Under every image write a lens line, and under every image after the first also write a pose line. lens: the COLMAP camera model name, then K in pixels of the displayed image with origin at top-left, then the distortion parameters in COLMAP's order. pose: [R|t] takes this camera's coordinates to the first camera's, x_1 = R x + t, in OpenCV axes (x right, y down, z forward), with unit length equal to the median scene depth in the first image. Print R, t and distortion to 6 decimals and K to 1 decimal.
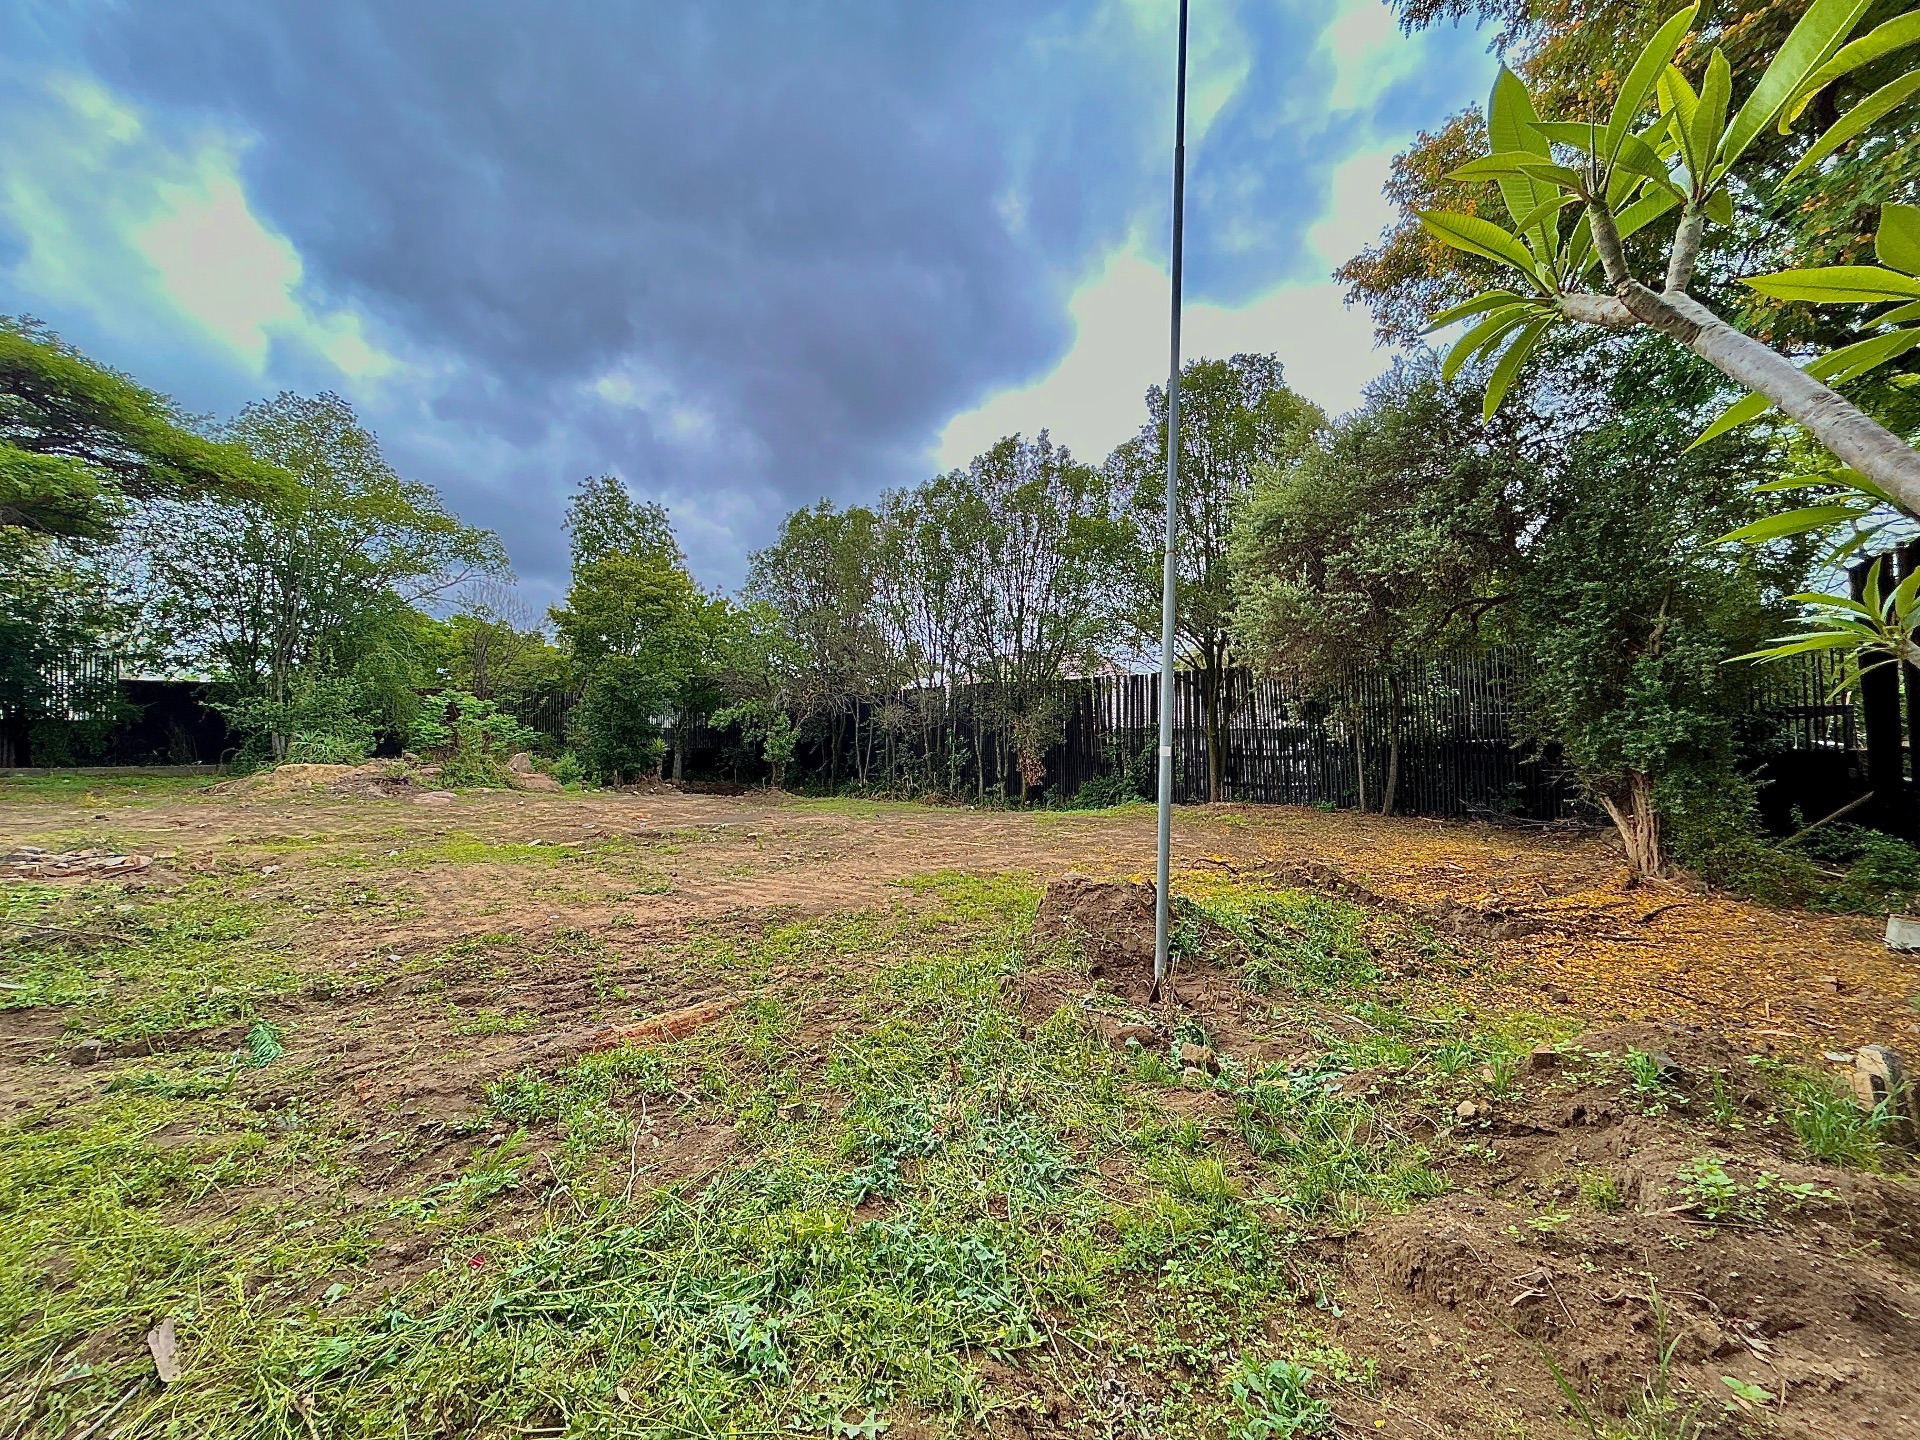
lens RADIAL K [[771.3, 0, 960.3], [0, 771.3, 725.9], [0, 0, 1]] dist [-0.003619, 0.000859]
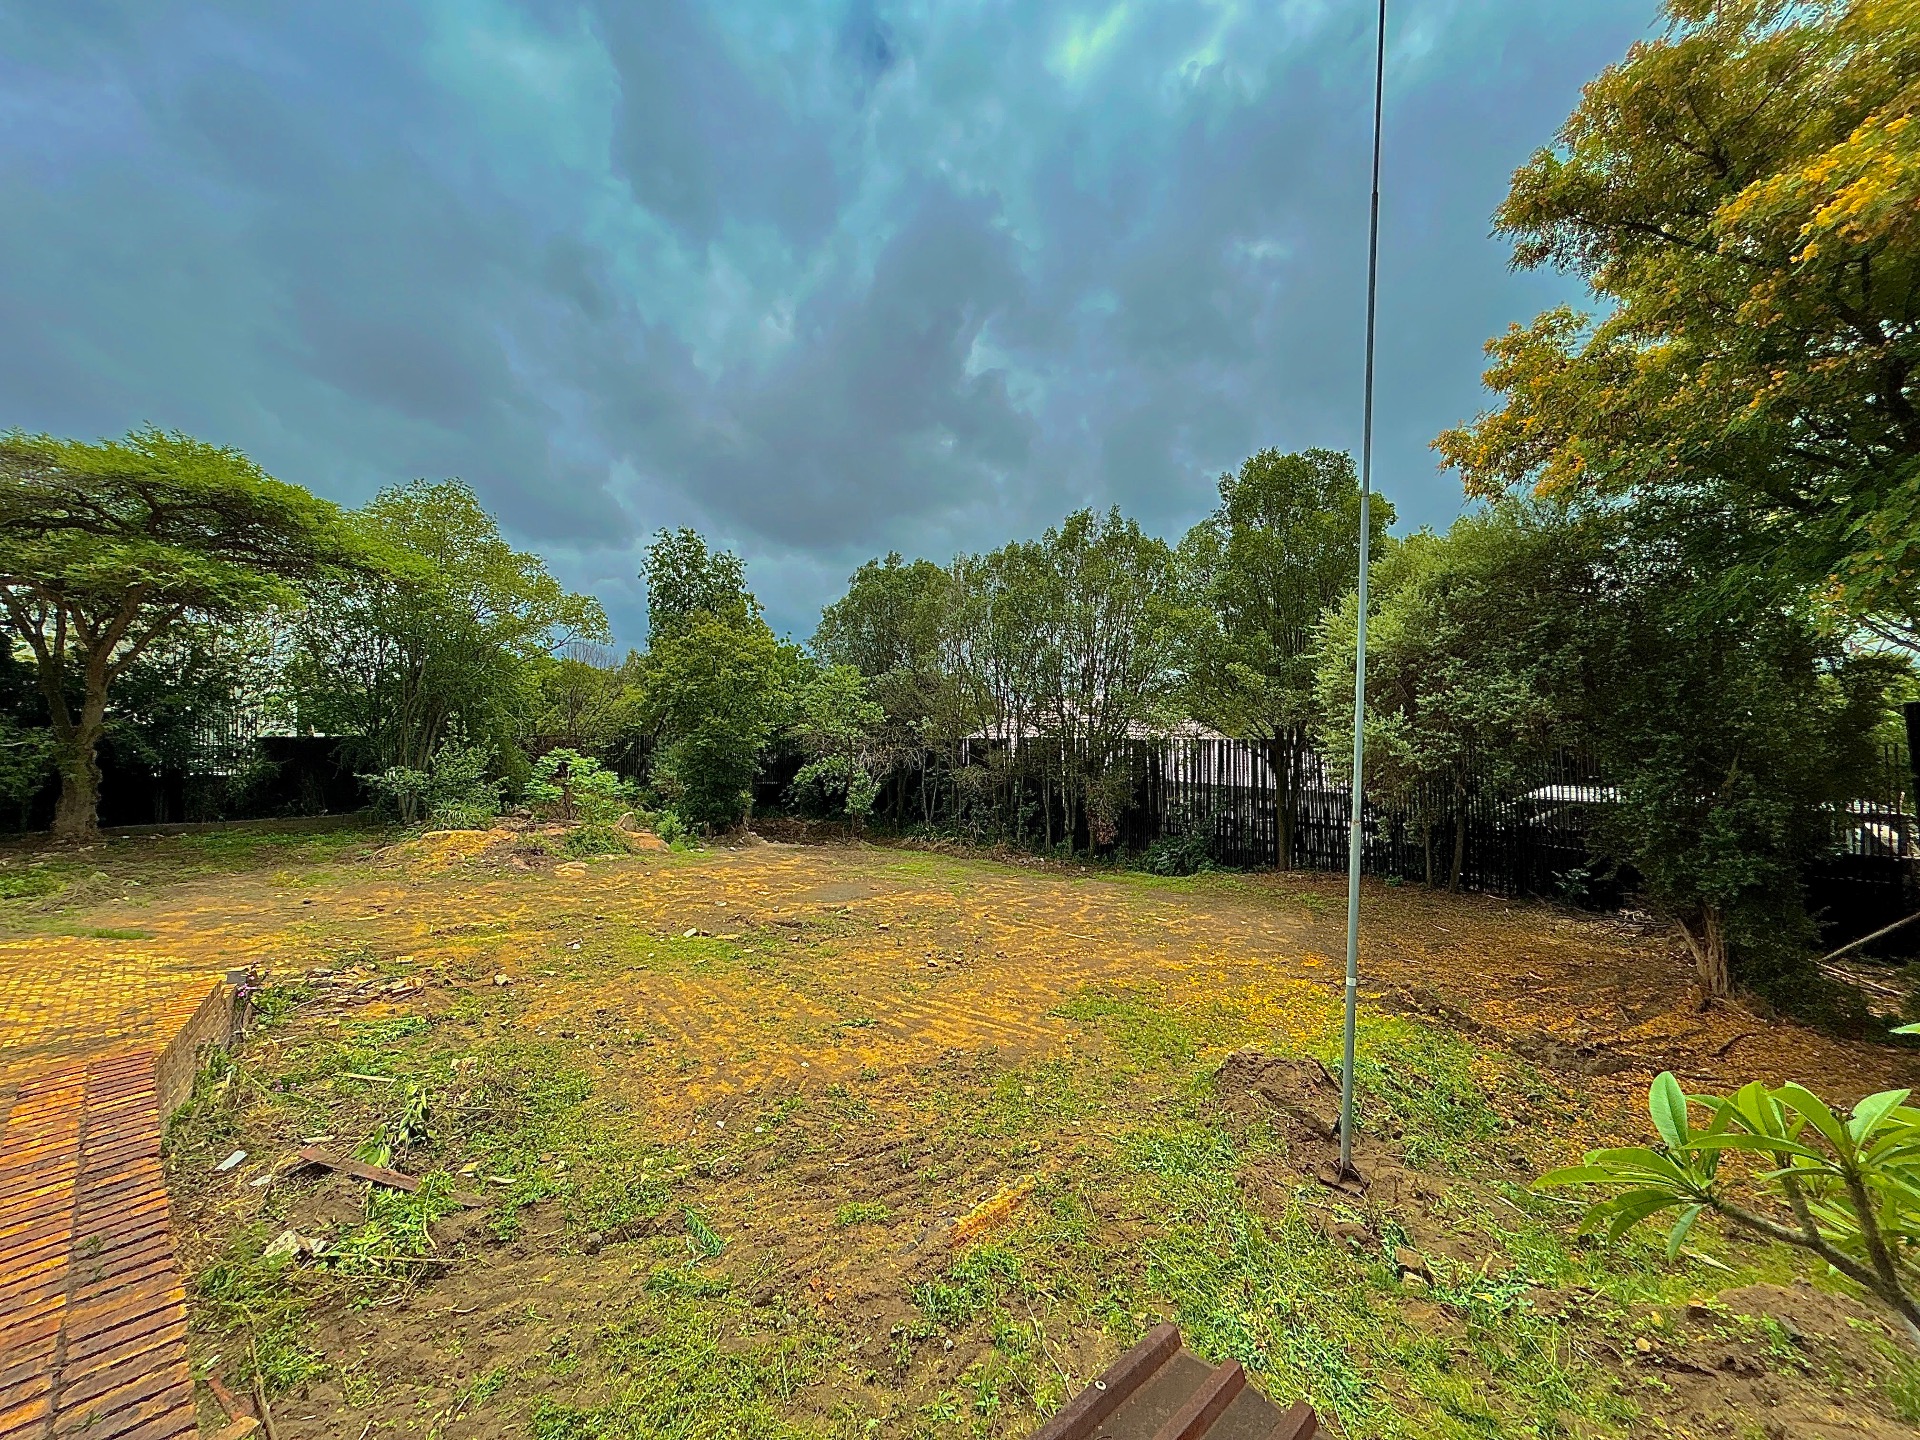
lens RADIAL K [[771.3, 0, 959.1], [0, 771.3, 722.4], [0, 0, 1]] dist [-0.003619, 0.000859]
pose [[0.999629, 0.005225, -0.026738, -0.086725], [-0.005278, 0.999984, -0.001930, -0.097388], [0.026727, 0.002070, 0.999641, -0.068884]]
